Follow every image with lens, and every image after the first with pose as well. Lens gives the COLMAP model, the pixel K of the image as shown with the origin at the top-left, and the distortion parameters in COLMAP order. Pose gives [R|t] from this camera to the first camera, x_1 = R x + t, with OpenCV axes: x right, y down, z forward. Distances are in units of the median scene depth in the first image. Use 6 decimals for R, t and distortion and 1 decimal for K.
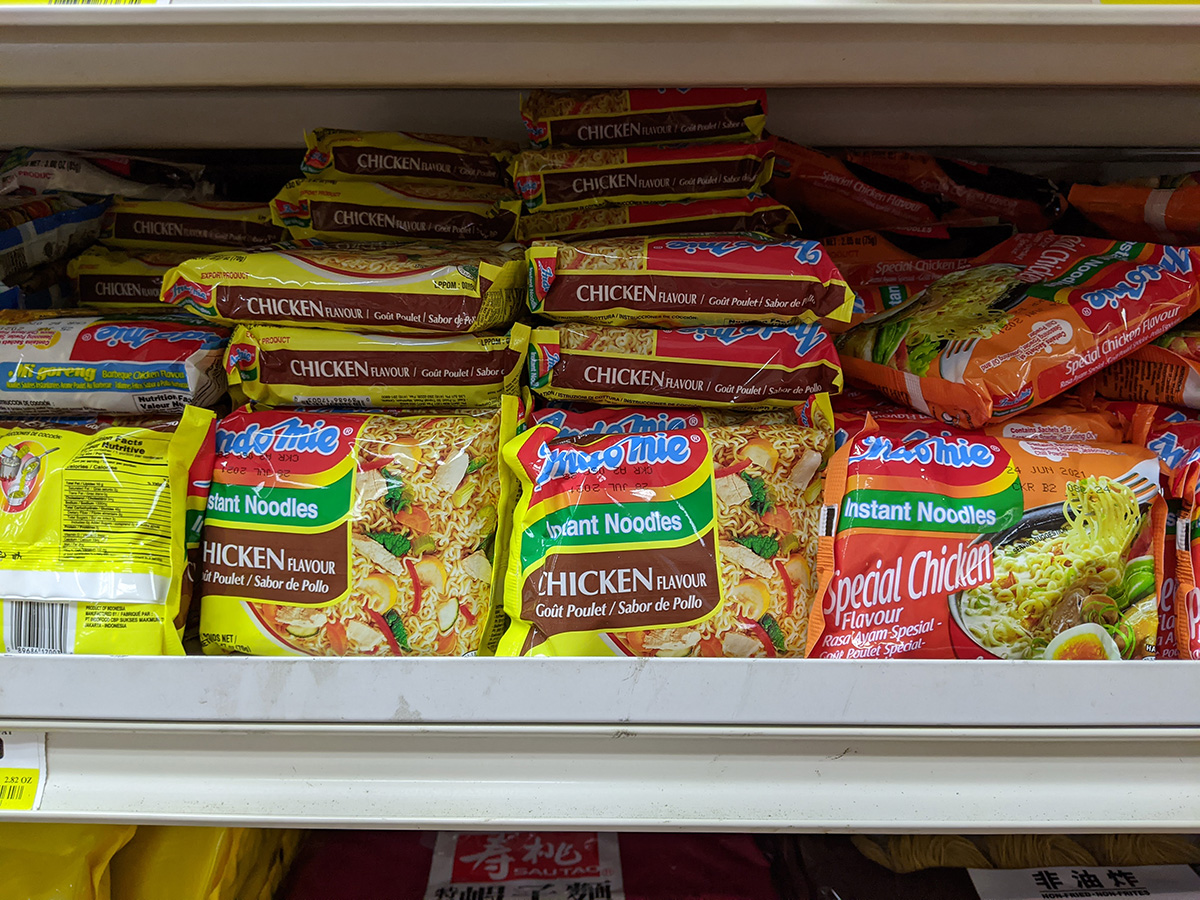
lens RADIAL K [[945.4, 0, 598.0], [0, 945.4, 446.1], [0, 0, 1]] dist [0.009548, -0.055222]
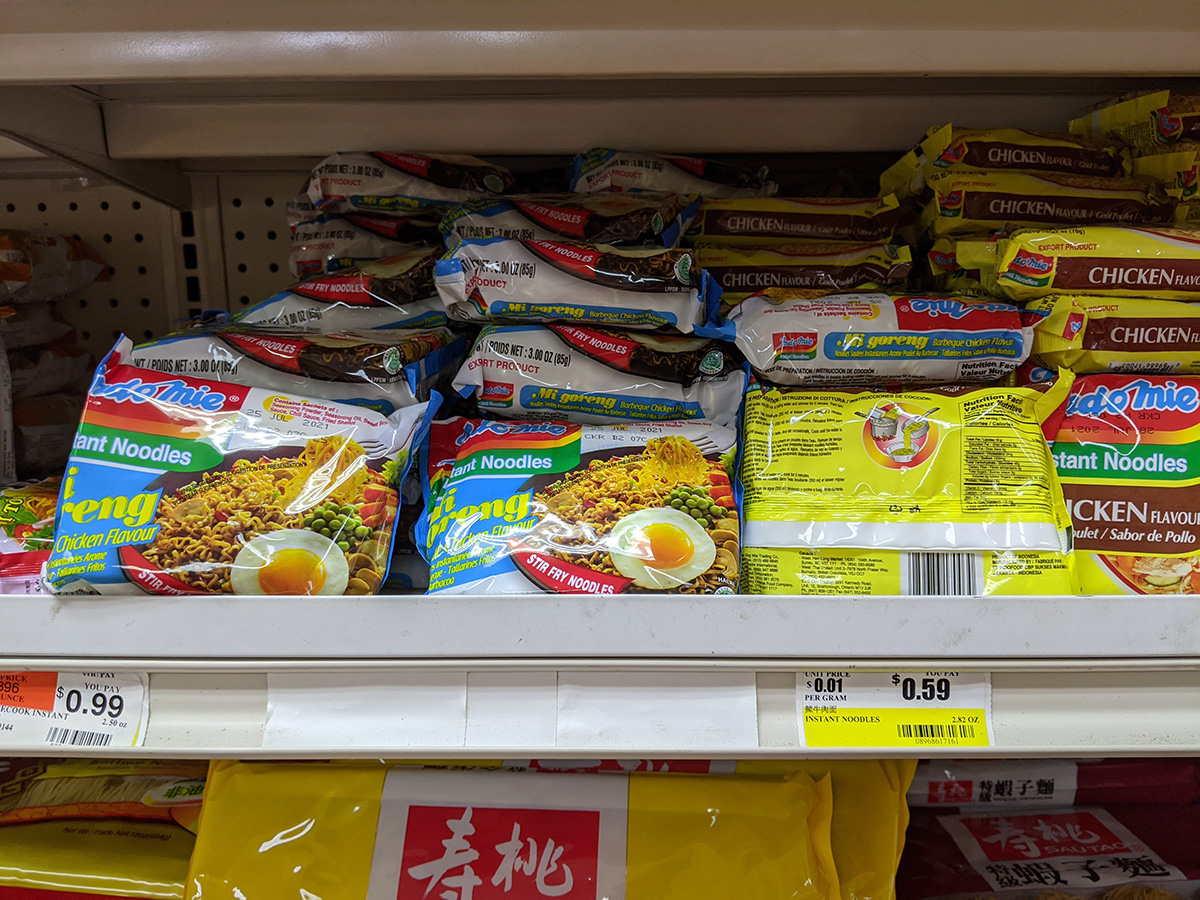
lens RADIAL K [[945.4, 0, 603.9], [0, 945.4, 456.9], [0, 0, 1]] dist [0.009548, -0.055222]
pose [[0.999913, -0.008654, -0.009972, -0.913348], [0.008361, 0.999544, -0.029001, 0.082174], [0.010219, 0.028915, 0.999530, -0.059456]]
